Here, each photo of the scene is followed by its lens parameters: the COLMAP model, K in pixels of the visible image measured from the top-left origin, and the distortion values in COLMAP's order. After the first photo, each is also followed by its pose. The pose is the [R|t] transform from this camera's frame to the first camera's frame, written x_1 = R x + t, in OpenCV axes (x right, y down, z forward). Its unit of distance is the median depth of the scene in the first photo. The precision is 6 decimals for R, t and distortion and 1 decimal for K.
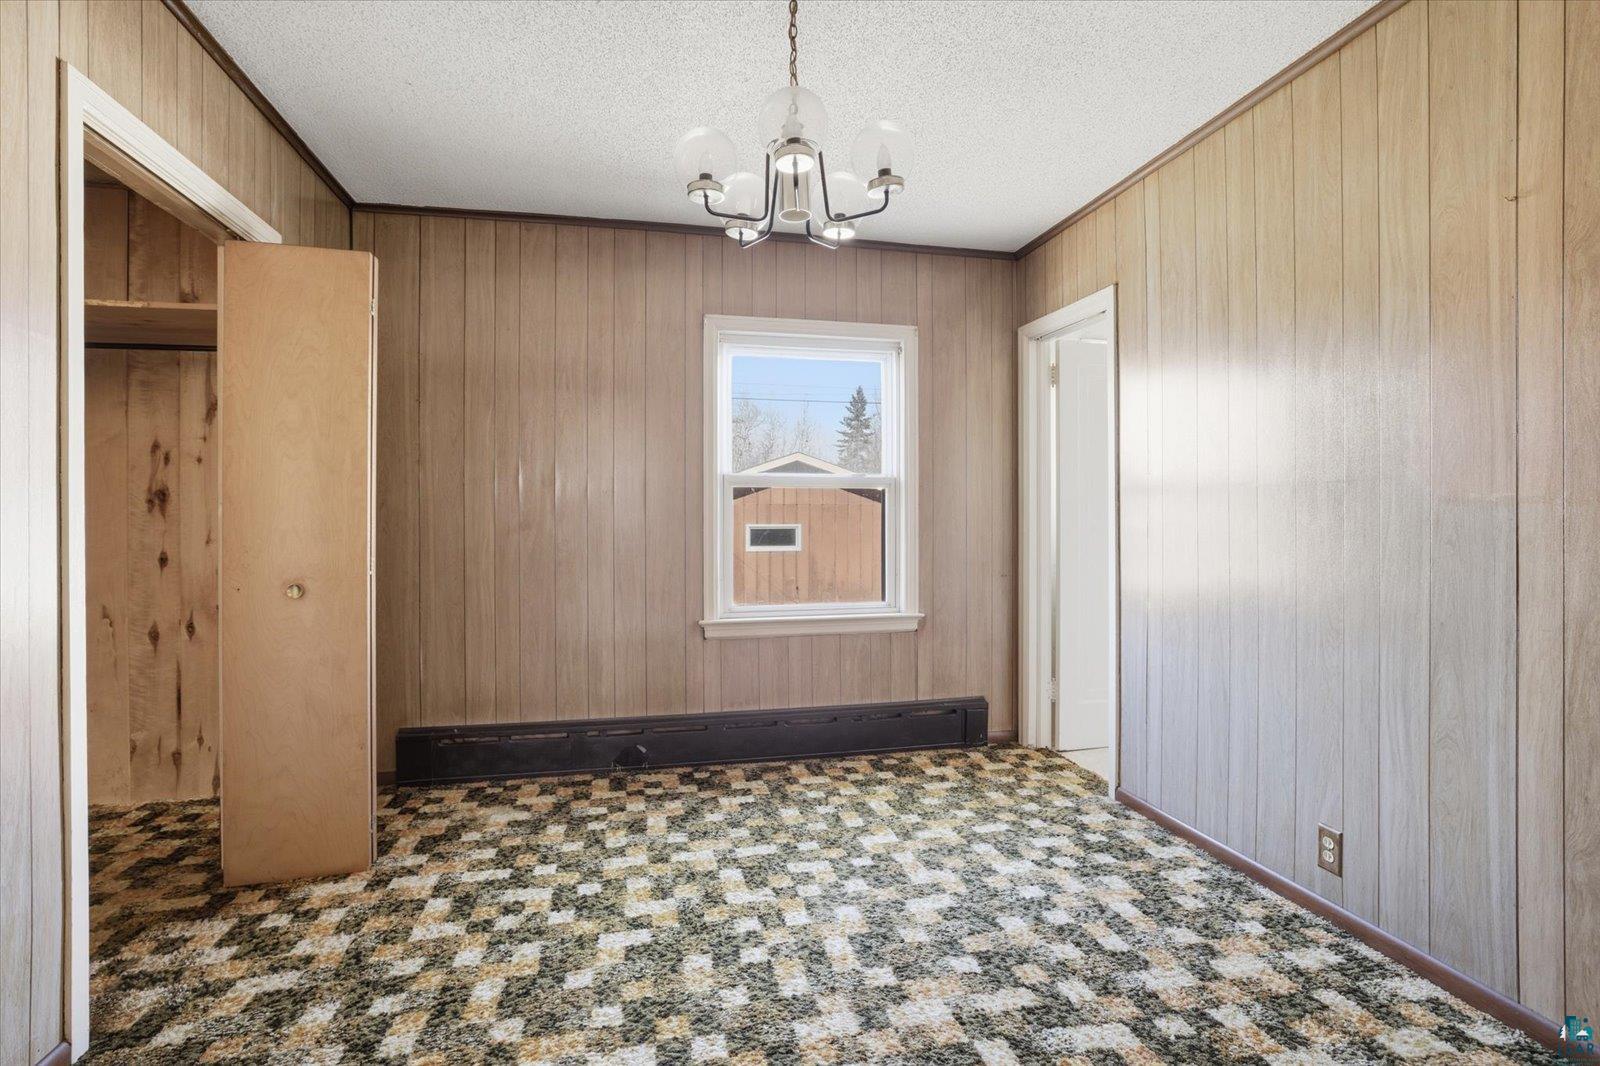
lens RADIAL K [[696.4, 0, 788.2], [0, 696.4, 522.8], [0, 0, 1]] dist [-0.045396, 0.017906]
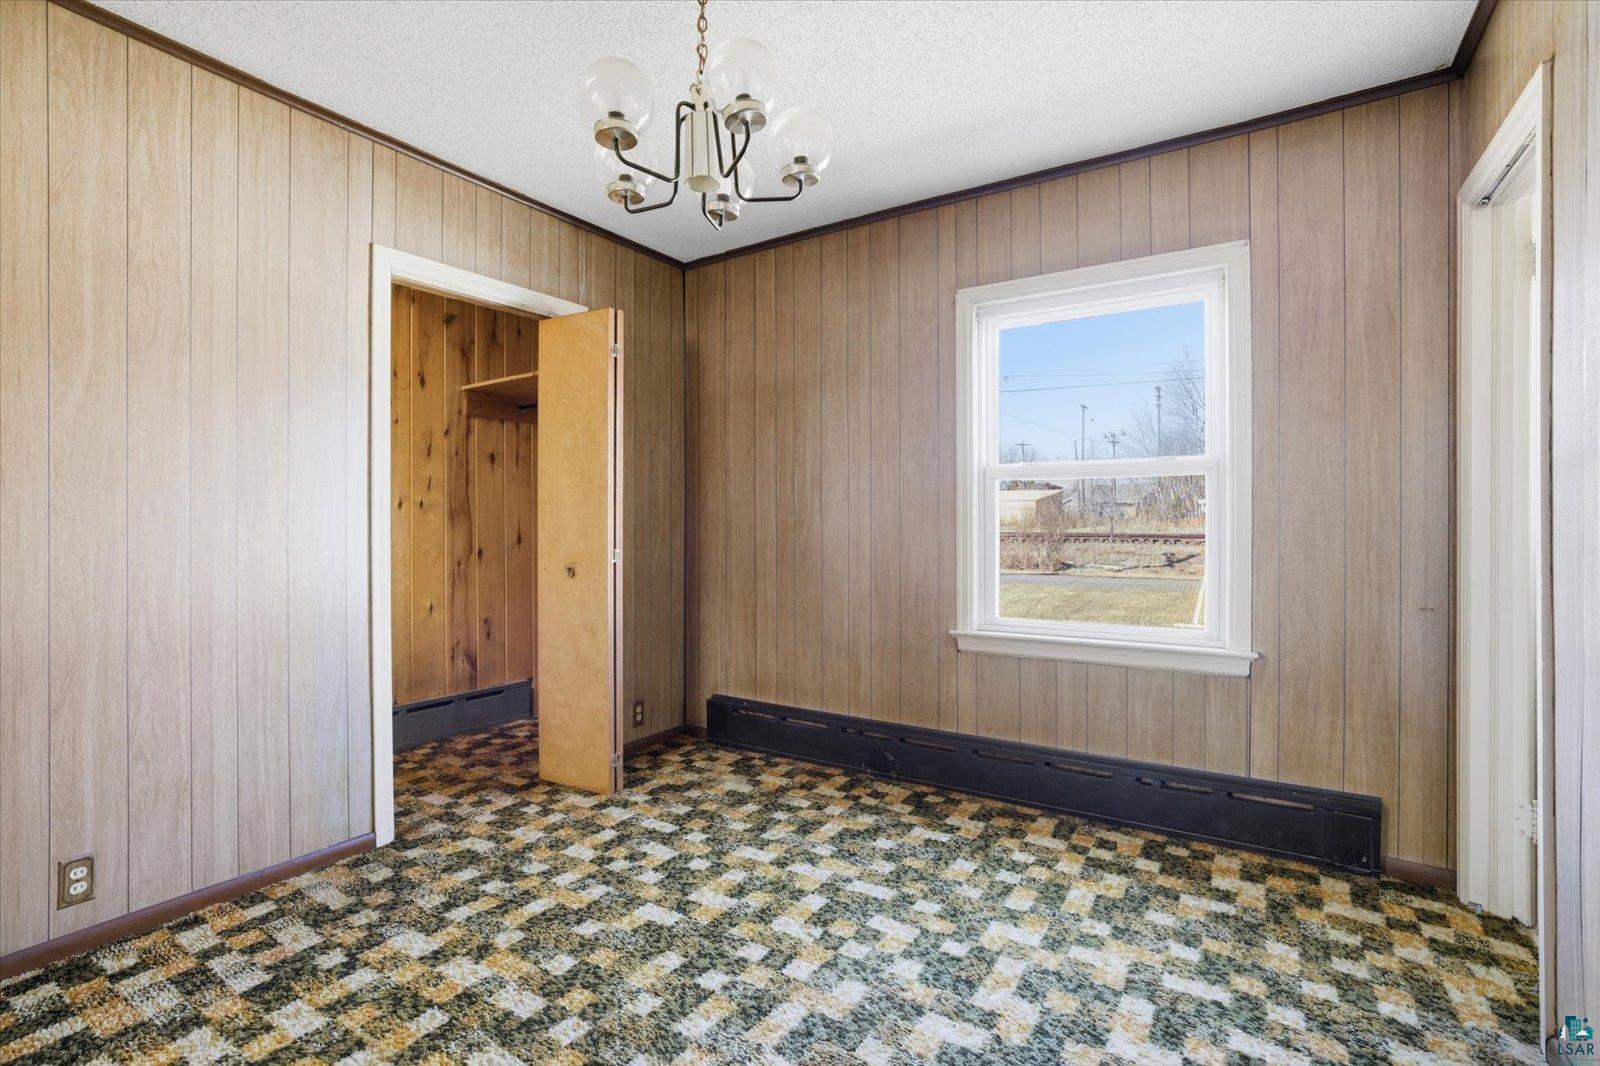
lens RADIAL K [[696.4, 0, 788.2], [0, 696.4, 522.8], [0, 0, 1]] dist [-0.045396, 0.017906]
pose [[0.725460, 0.000357, -0.688264, 0.409561], [-0.001250, 0.999999, -0.000799, 0.002516], [0.688263, 0.001440, 0.725460, 0.237920]]
